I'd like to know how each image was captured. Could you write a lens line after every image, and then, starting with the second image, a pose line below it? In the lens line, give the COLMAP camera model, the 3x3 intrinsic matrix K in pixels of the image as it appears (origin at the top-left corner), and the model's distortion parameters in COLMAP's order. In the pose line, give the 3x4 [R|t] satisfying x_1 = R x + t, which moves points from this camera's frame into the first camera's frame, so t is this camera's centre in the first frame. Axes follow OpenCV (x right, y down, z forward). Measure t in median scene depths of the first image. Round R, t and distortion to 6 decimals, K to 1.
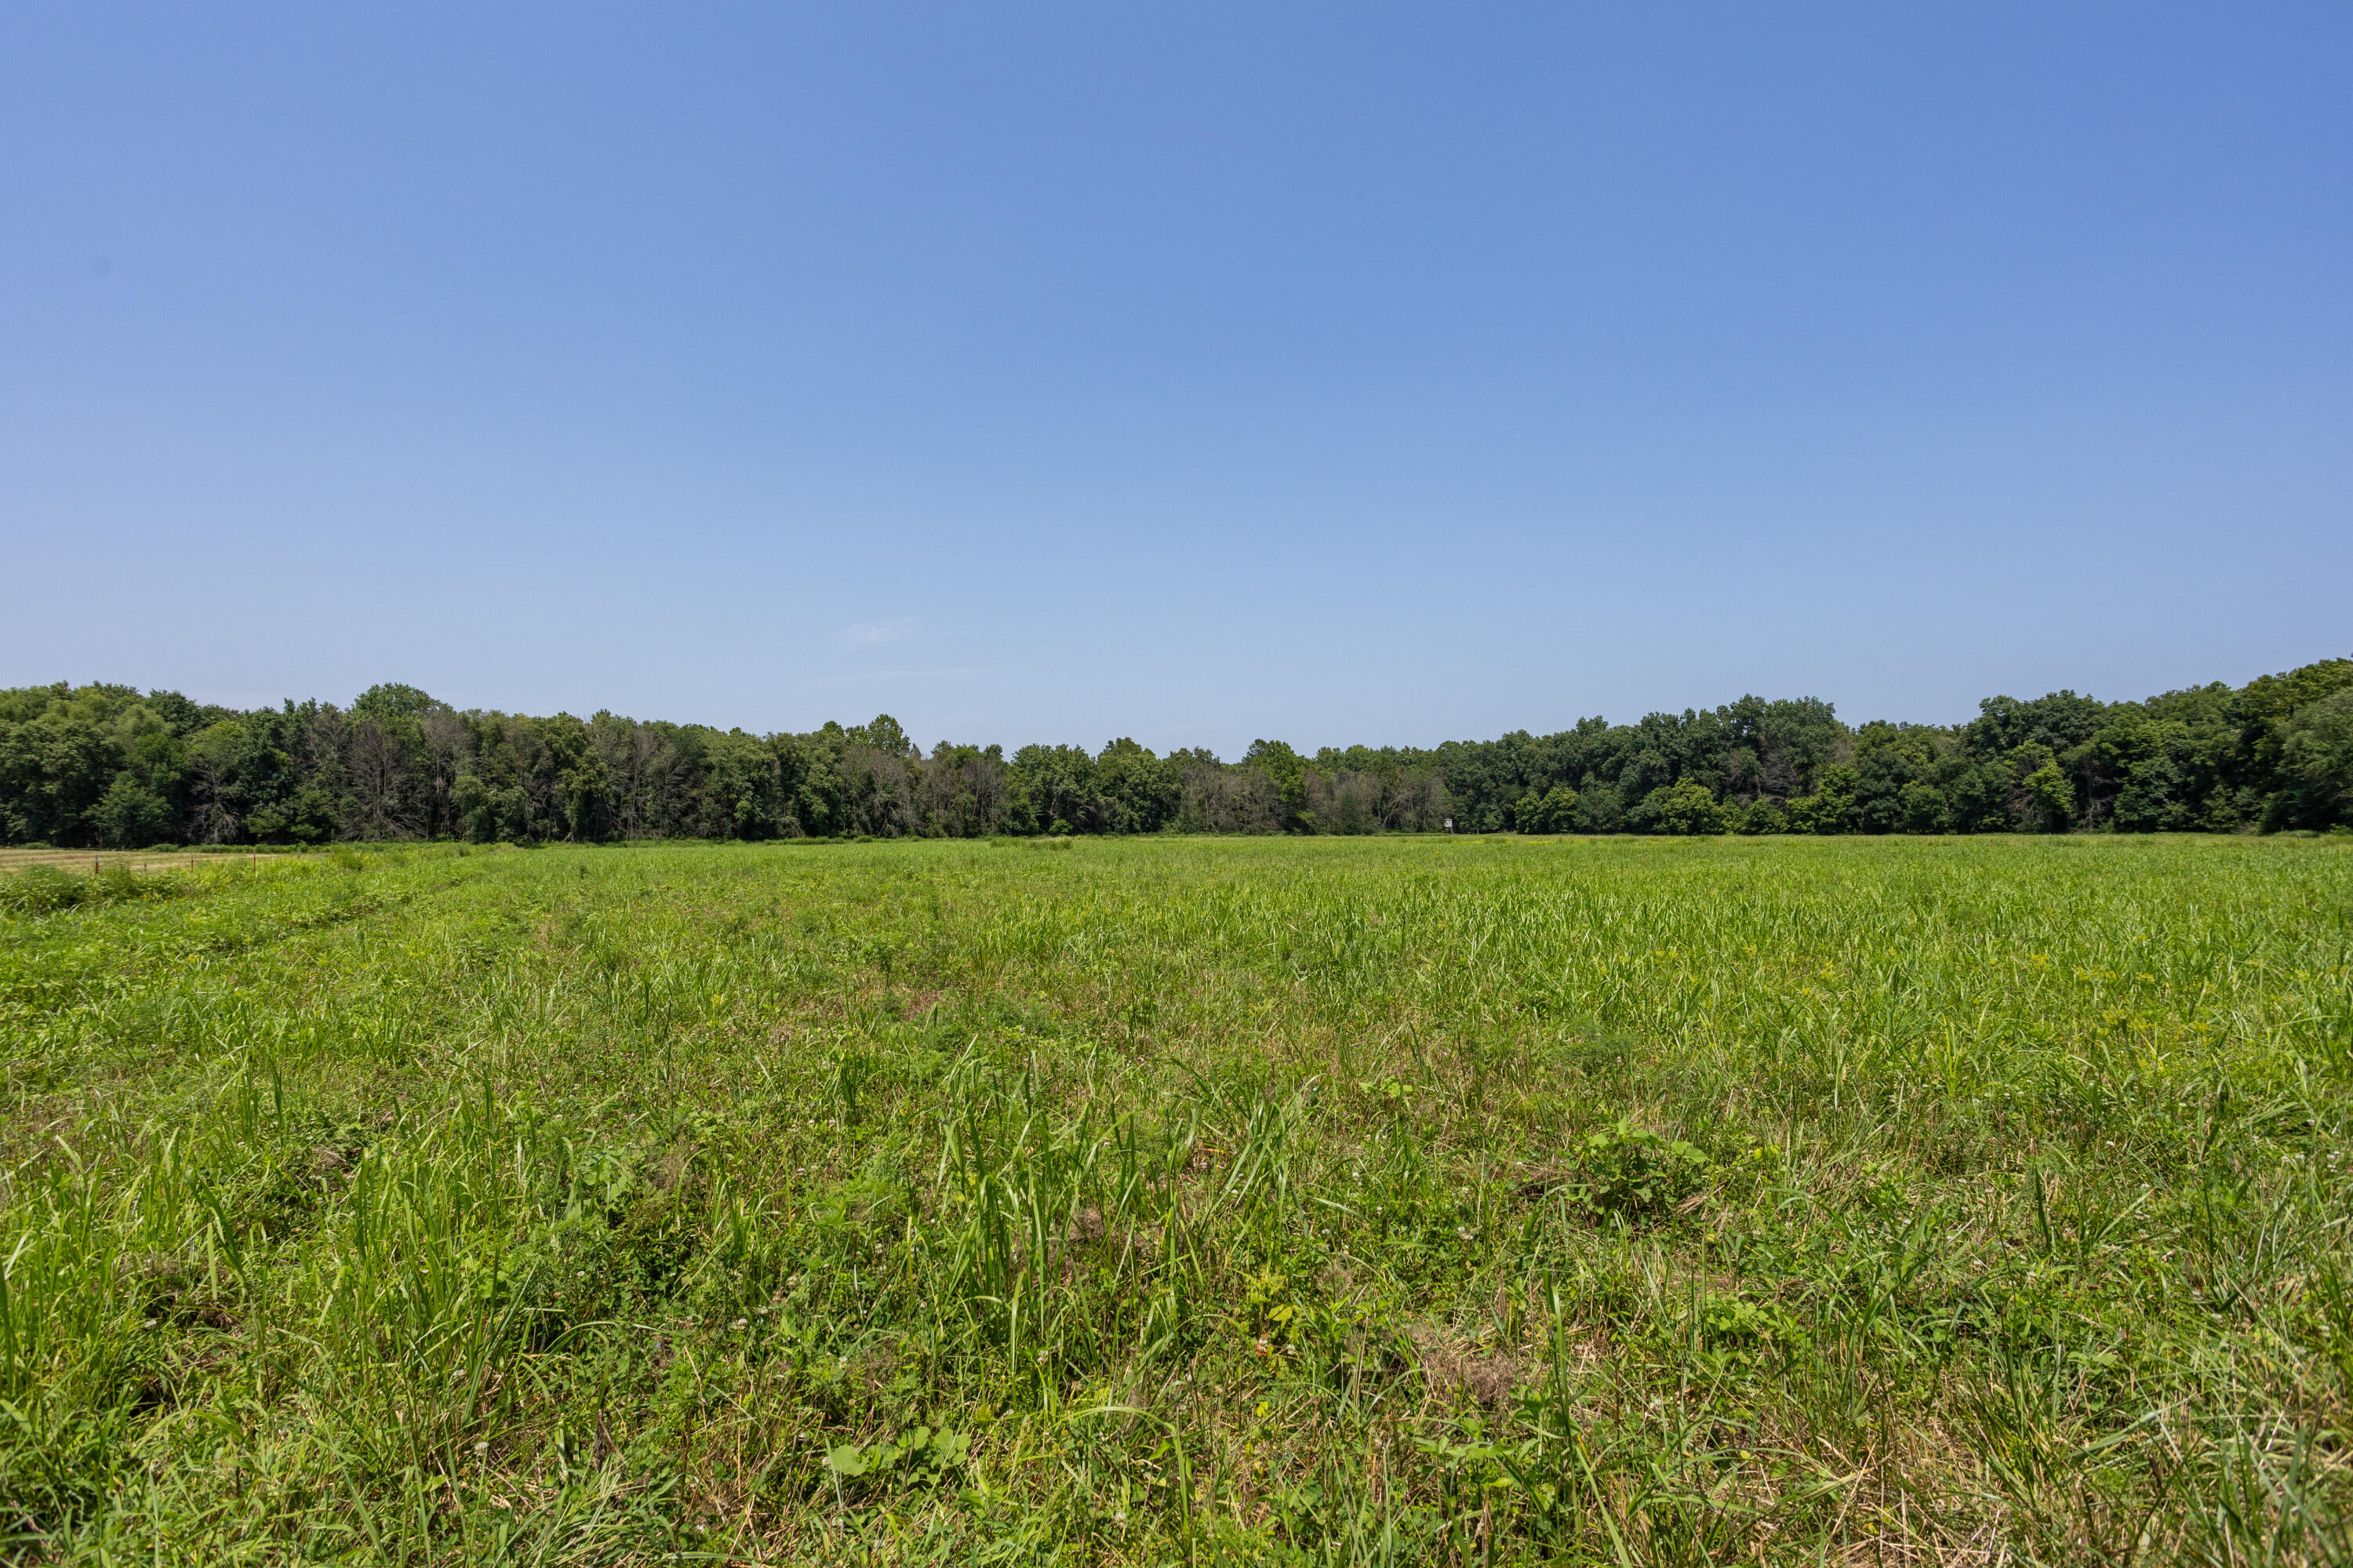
lens RADIAL K [[1151.2, 0, 1170.0], [0, 1151.2, 769.6], [0, 0, 1]] dist [-0.059057, 0.041759]
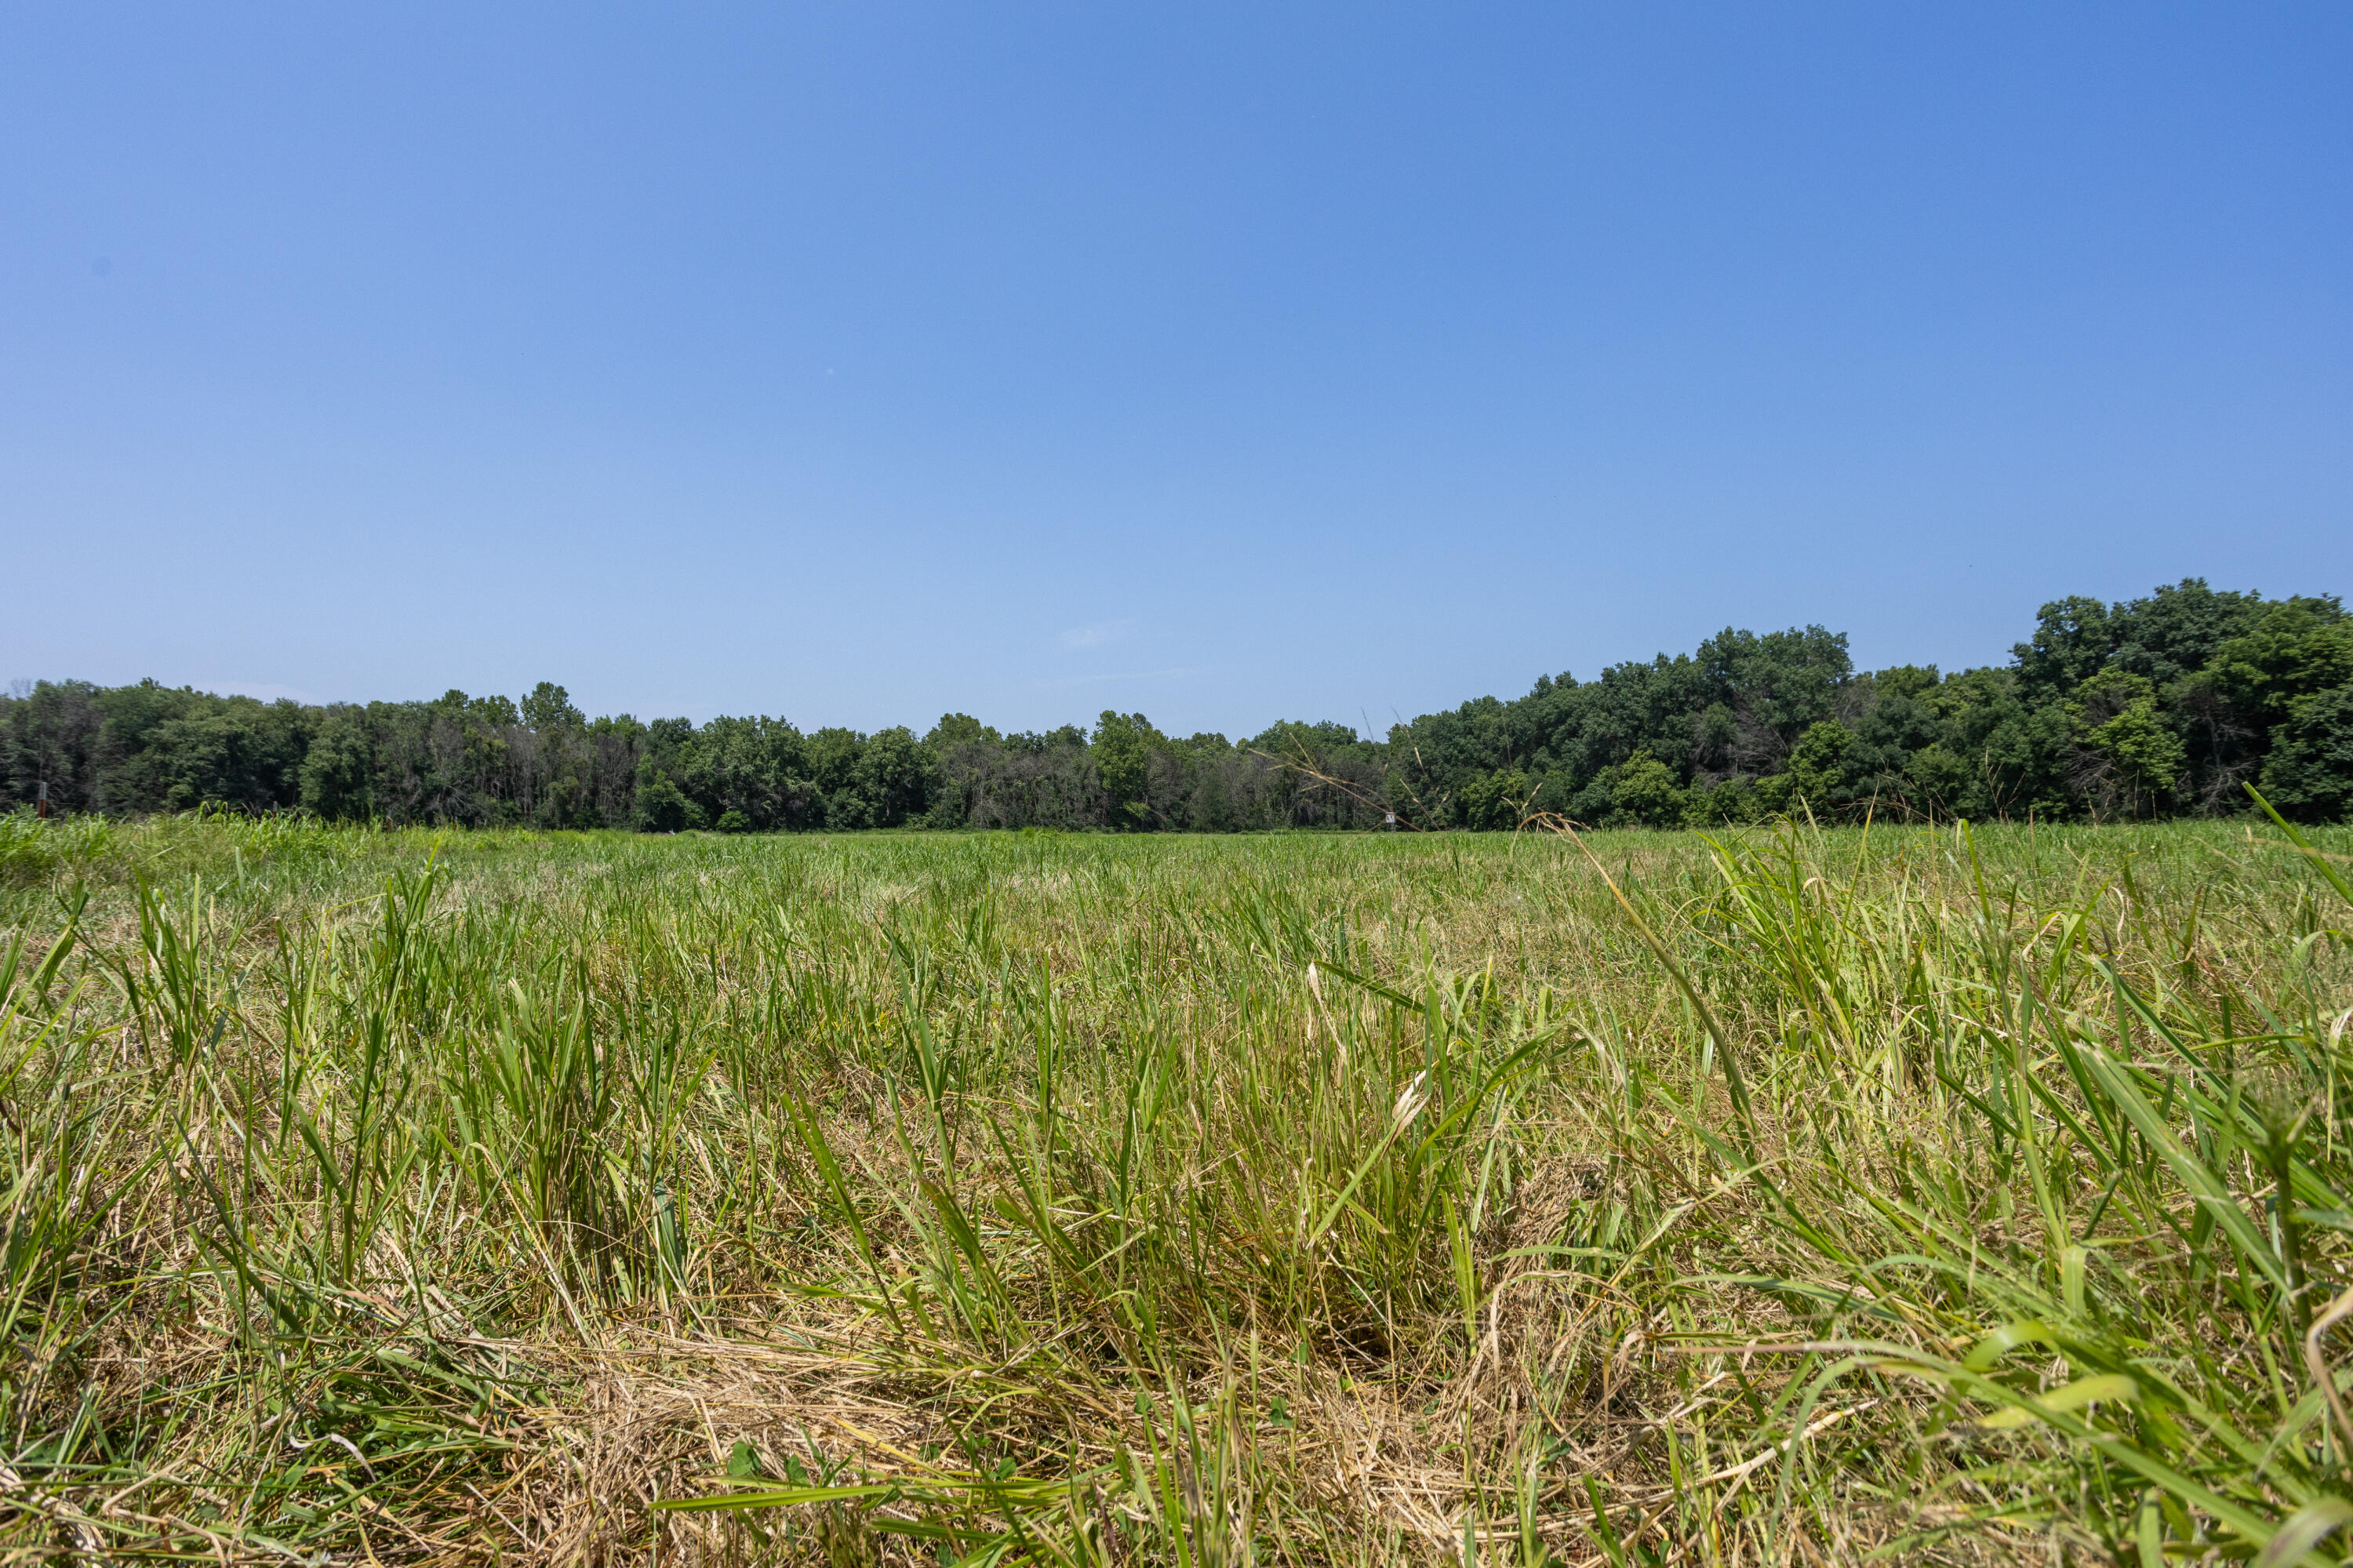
lens RADIAL K [[1145.6, 0, 1176.5], [0, 1145.6, 784.0], [0, 0, 1]] dist [-0.056667, 0.029748]
pose [[0.982461, -0.006906, -0.186342, 0.372645], [0.008935, 0.999910, 0.010049, 0.022230], [0.186256, -0.011538, 0.982433, 0.326832]]
